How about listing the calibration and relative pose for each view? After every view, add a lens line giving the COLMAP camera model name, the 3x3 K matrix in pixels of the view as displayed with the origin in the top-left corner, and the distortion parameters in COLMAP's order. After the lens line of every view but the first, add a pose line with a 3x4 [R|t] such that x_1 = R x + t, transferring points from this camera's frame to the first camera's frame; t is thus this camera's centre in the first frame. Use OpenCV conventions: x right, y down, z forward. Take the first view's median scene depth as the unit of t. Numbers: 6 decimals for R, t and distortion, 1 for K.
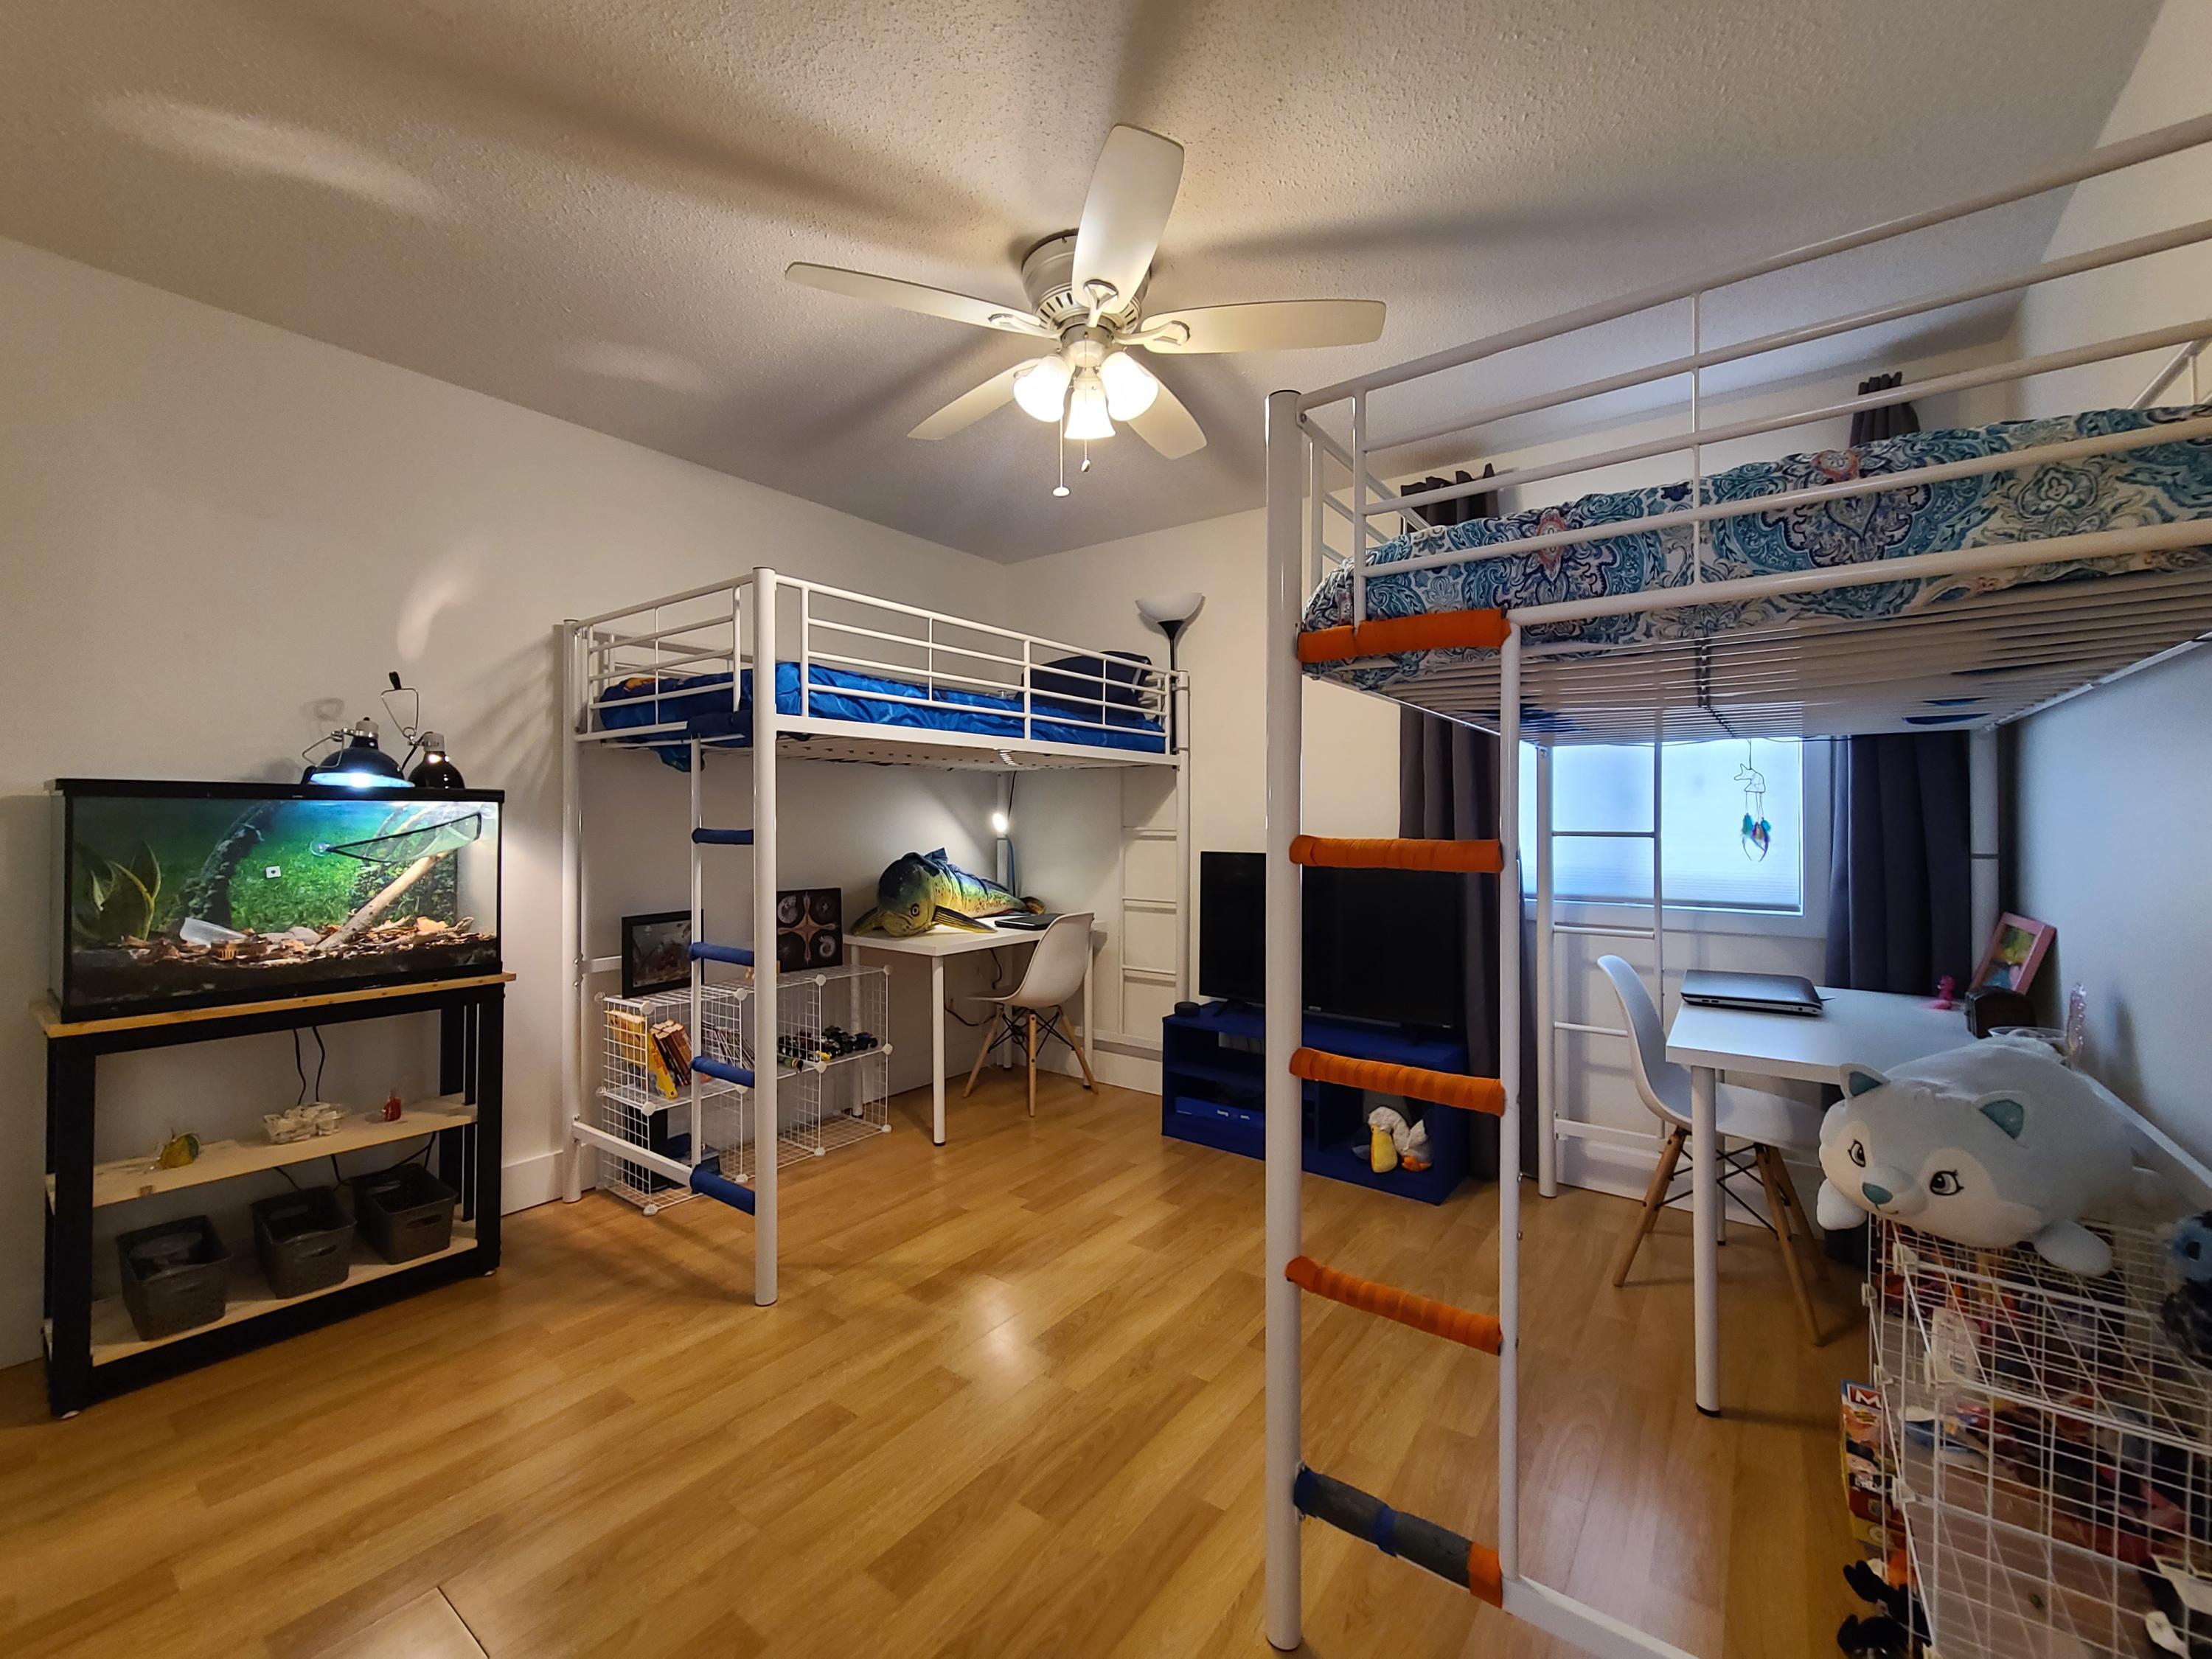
lens RADIAL K [[906.6, 0, 1089.2], [0, 906.6, 818.8], [0, 0, 1]] dist [-0.001379, -0.000235]
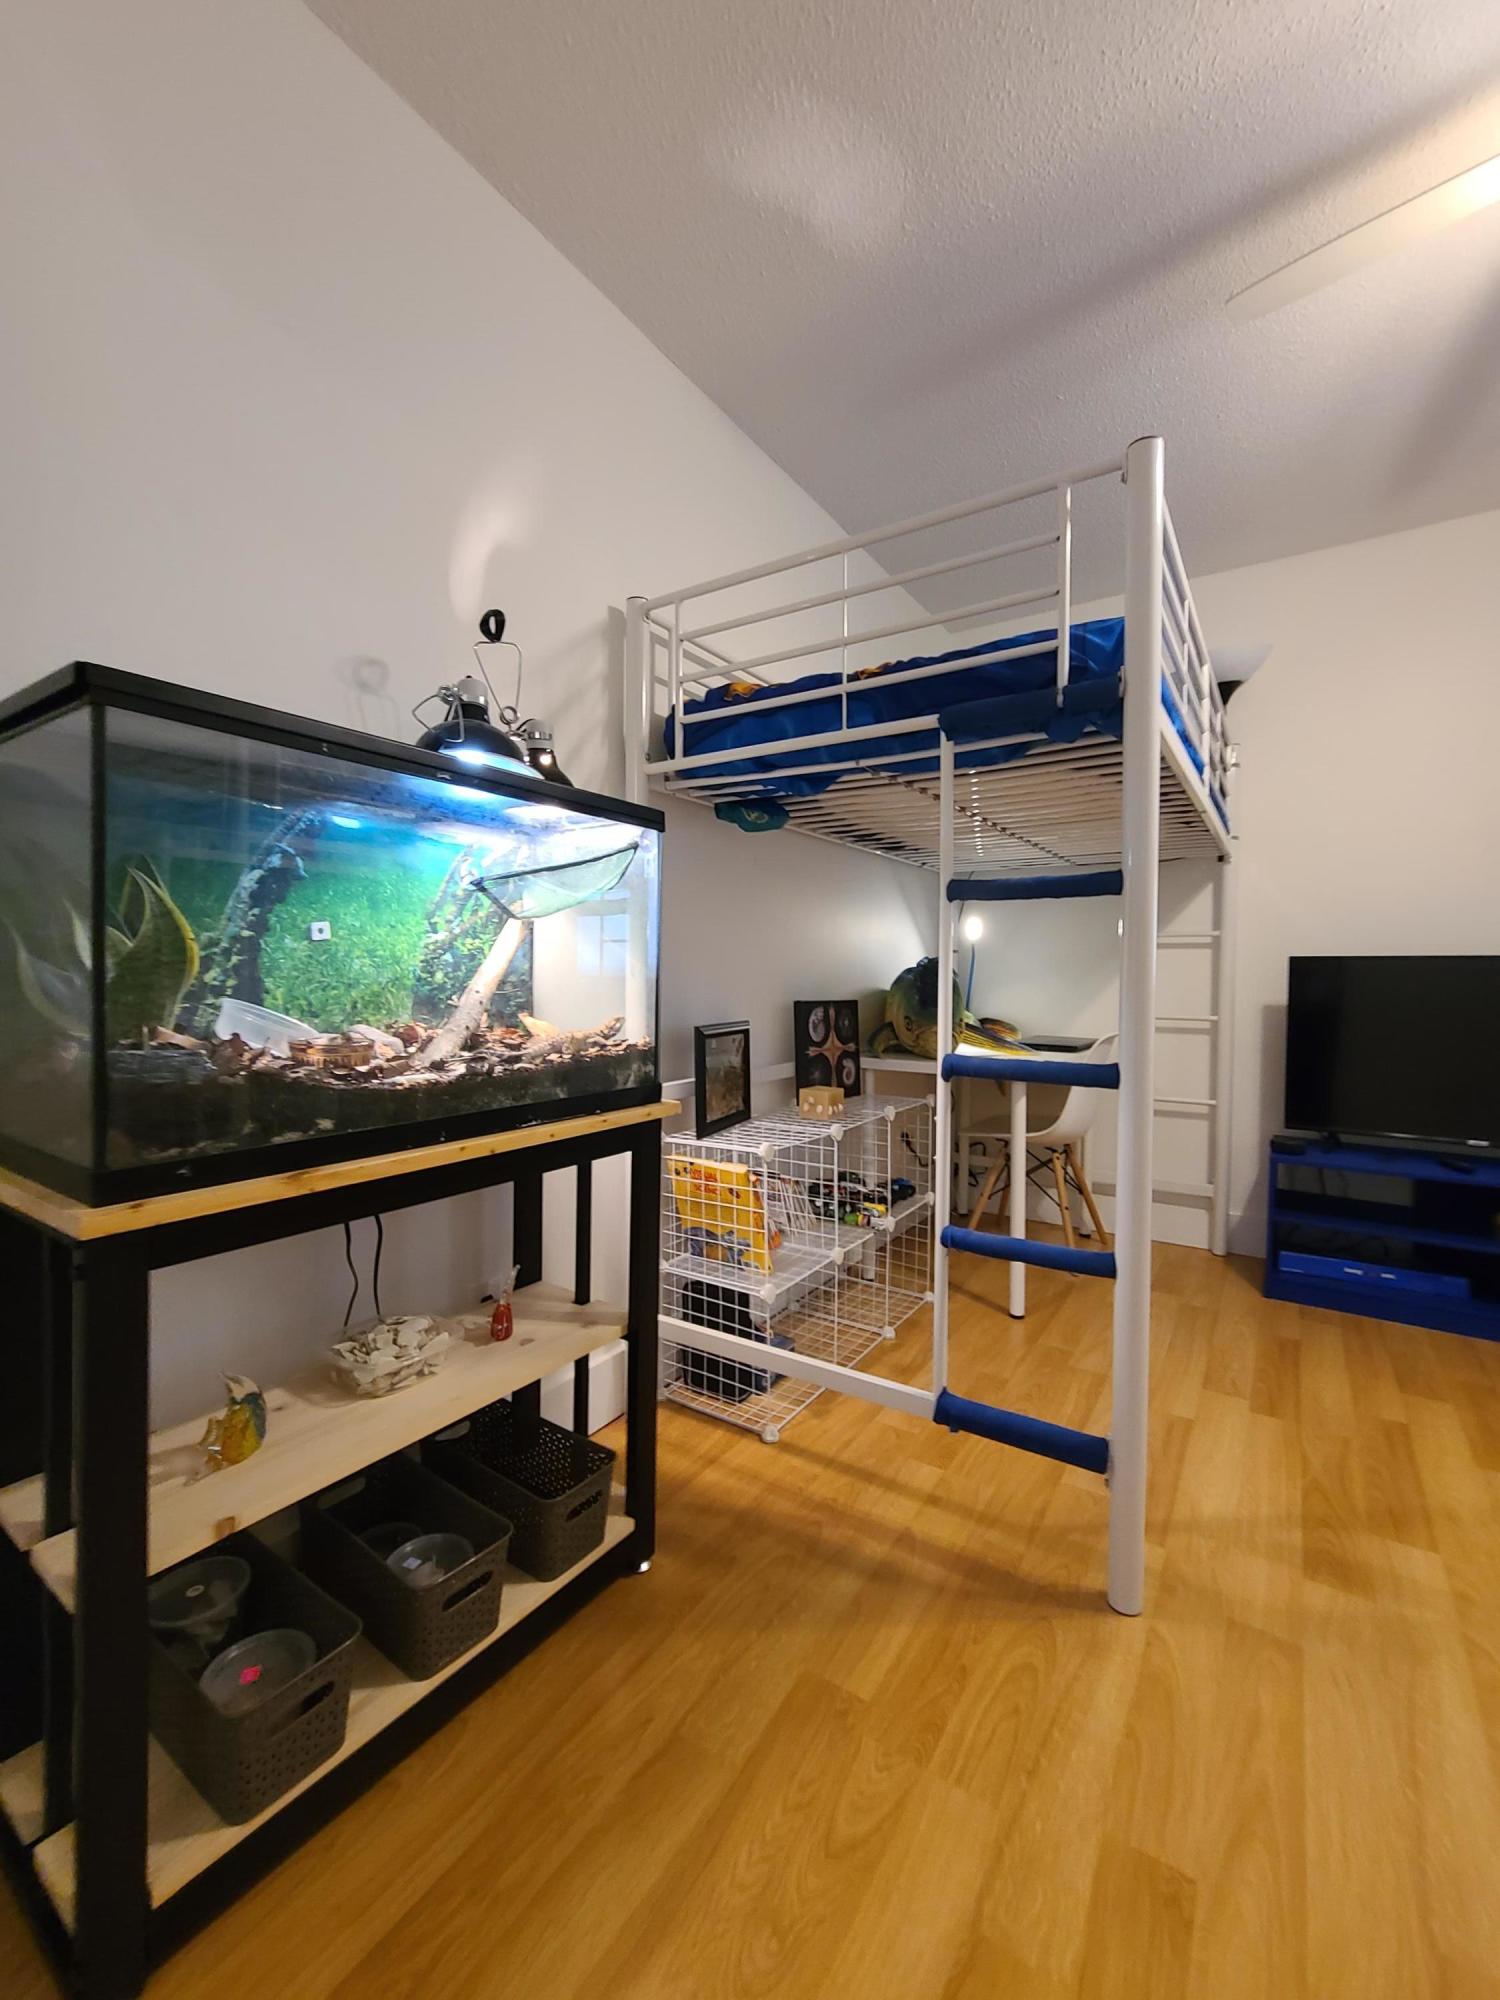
lens RADIAL K [[819.7, 0, 764.1], [0, 819.7, 995.5], [0, 0, 1]] dist [-0.001379, -0.000235]
pose [[0.997517, 0.004892, 0.070251, -0.620944], [-0.006967, 0.999546, 0.029320, 0.079364], [-0.070075, -0.029737, 0.997098, 0.427117]]
